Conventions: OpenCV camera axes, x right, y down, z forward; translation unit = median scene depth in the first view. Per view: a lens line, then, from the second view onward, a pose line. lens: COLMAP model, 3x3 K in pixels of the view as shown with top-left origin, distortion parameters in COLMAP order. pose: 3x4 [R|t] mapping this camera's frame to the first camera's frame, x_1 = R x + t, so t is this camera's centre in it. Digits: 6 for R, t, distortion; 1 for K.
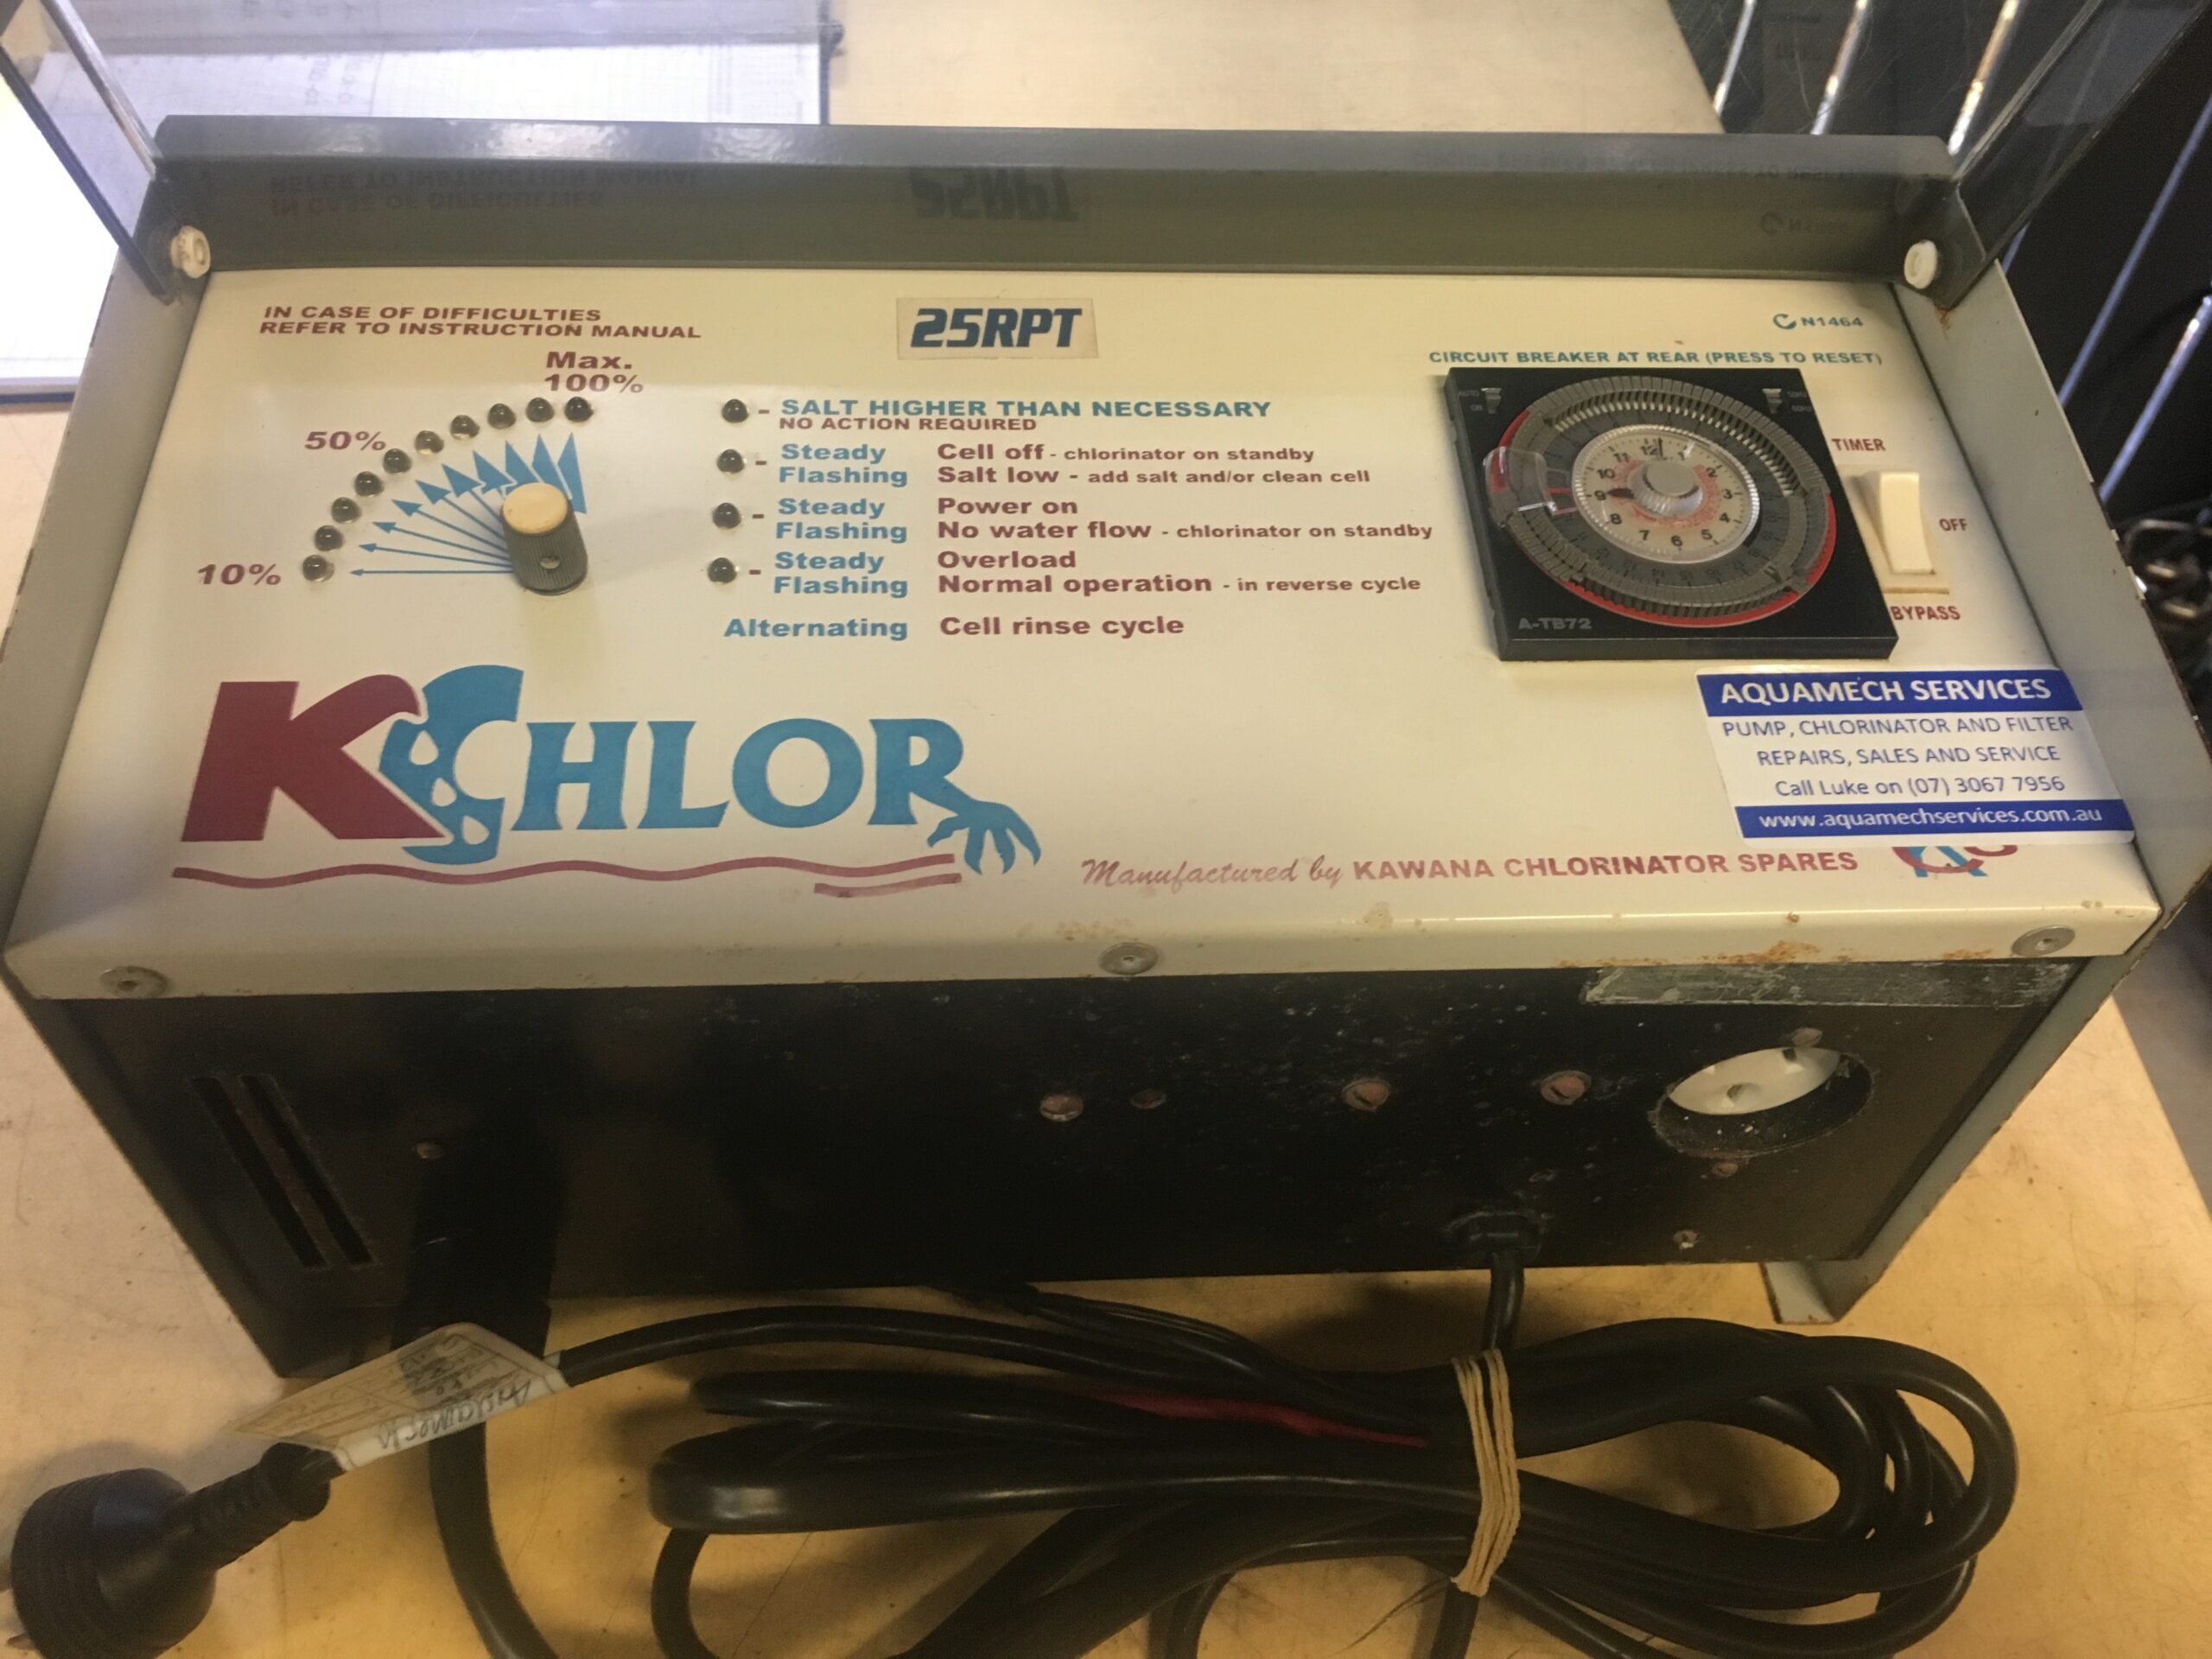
lens RADIAL K [[2267.1, 0, 1159.5], [0, 2267.1, 830.2], [0, 0, 1]] dist [0.098572, -0.271984]
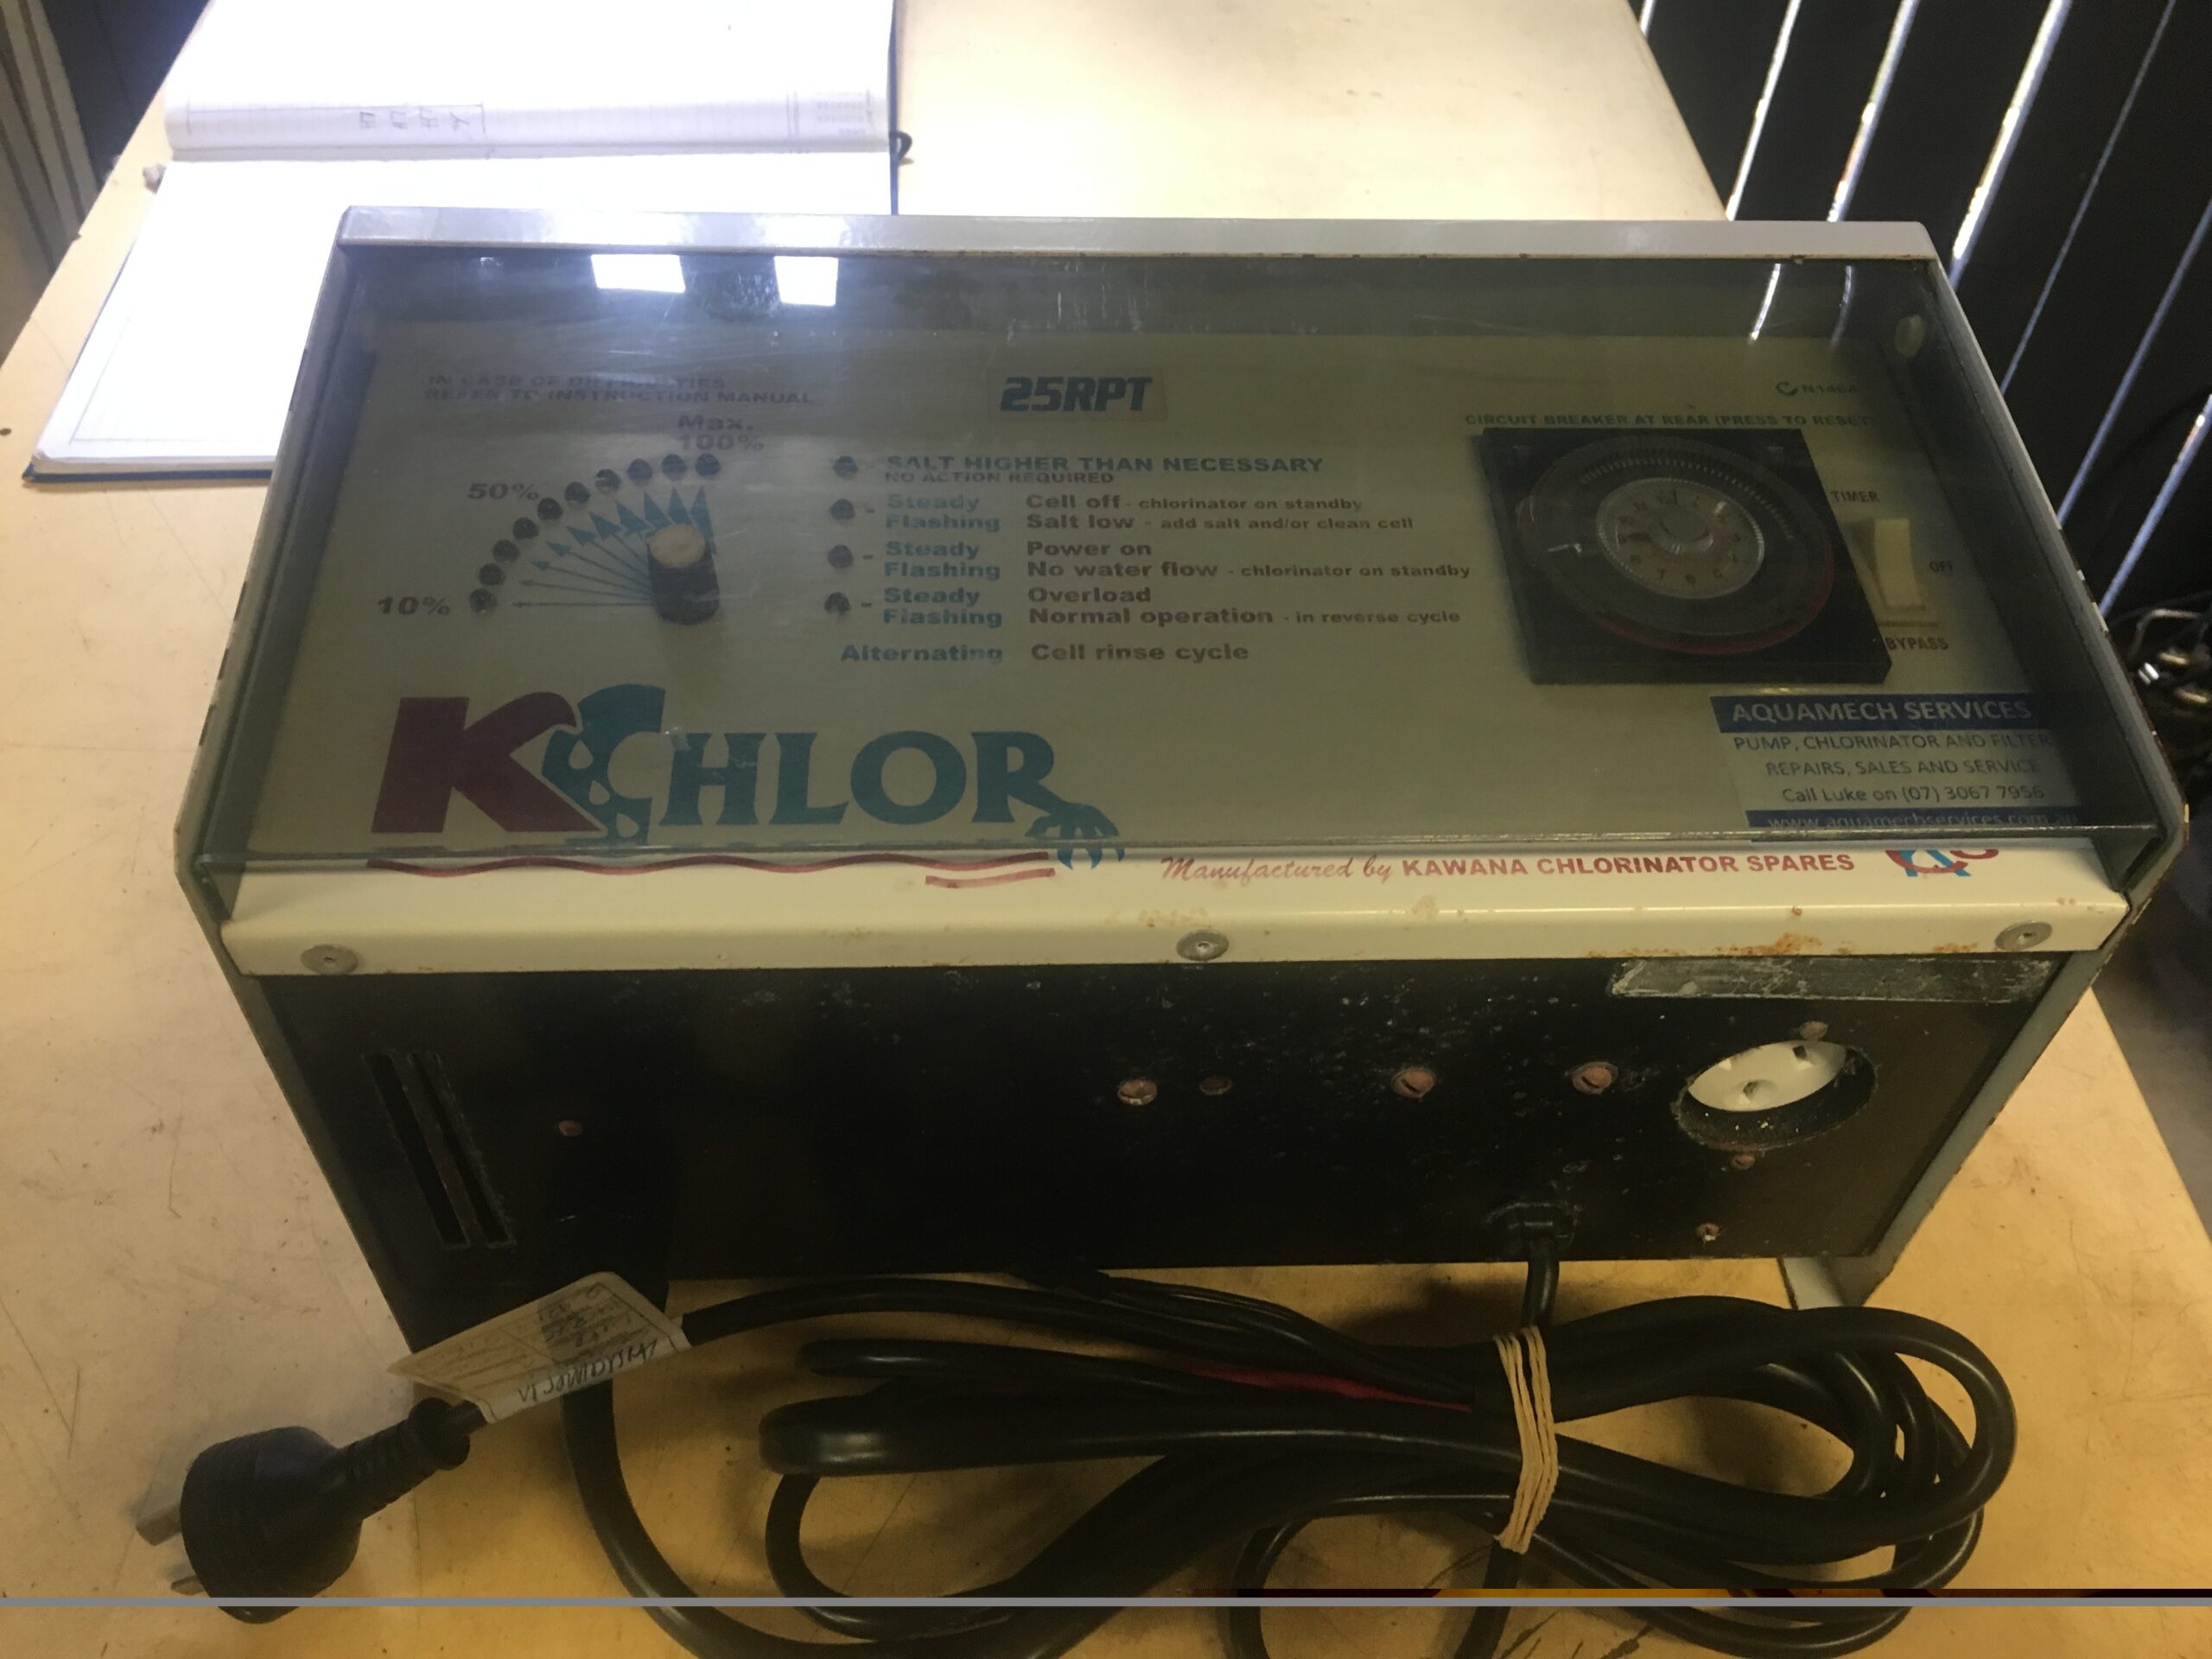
lens RADIAL K [[2267.1, 0, 1159.5], [0, 2267.1, 830.2], [0, 0, 1]] dist [0.098572, -0.271984]
pose [[0.999946, -0.002161, -0.010207, -0.020866], [0.001672, 0.998862, -0.047675, 0.048121], [0.010299, 0.047655, 0.998811, -0.106334]]
